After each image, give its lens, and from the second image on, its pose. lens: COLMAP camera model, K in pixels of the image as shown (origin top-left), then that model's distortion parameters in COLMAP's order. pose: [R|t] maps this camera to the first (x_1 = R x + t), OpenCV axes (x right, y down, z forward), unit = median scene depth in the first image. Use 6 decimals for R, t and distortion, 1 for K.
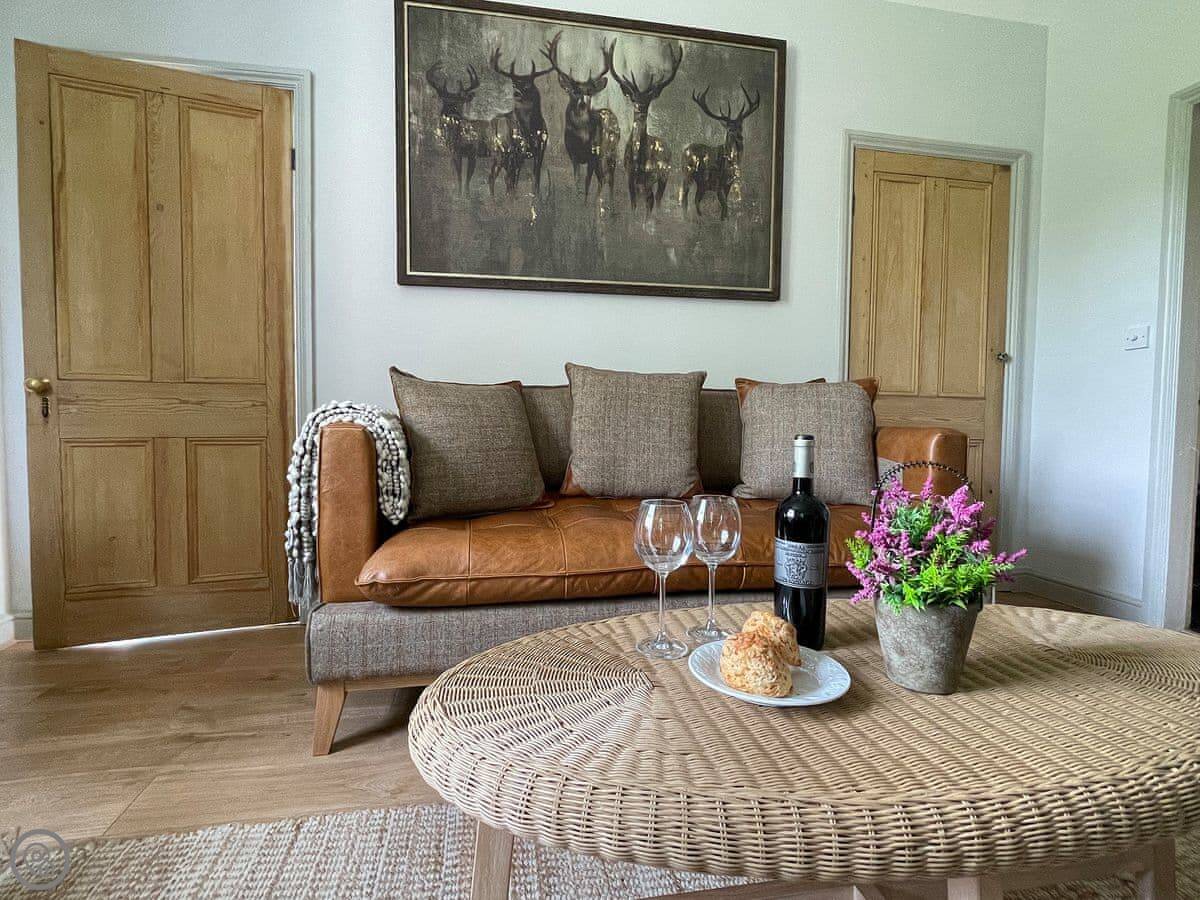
lens RADIAL K [[592.9, 0, 600.1], [0, 592.9, 446.2], [0, 0, 1]] dist [0.000268, 0.000051]
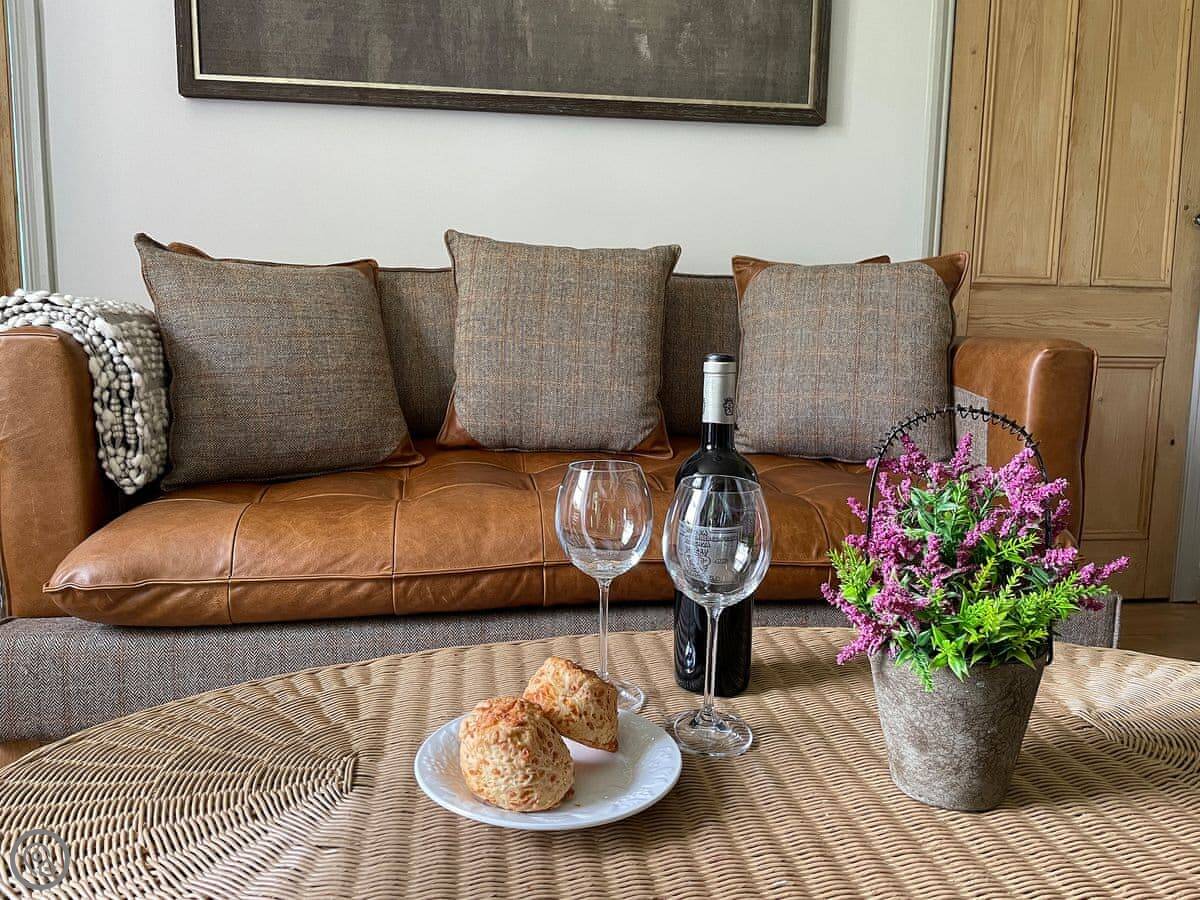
lens RADIAL K [[903.8, 0, 611.9], [0, 903.8, 444.4], [0, 0, 1]] dist [0.095311, -0.127434]
pose [[0.999684, 0.006735, -0.024212, 0.178832], [-0.004534, 0.995947, 0.089831, -0.007298], [0.024719, -0.089693, 0.995663, 0.063592]]
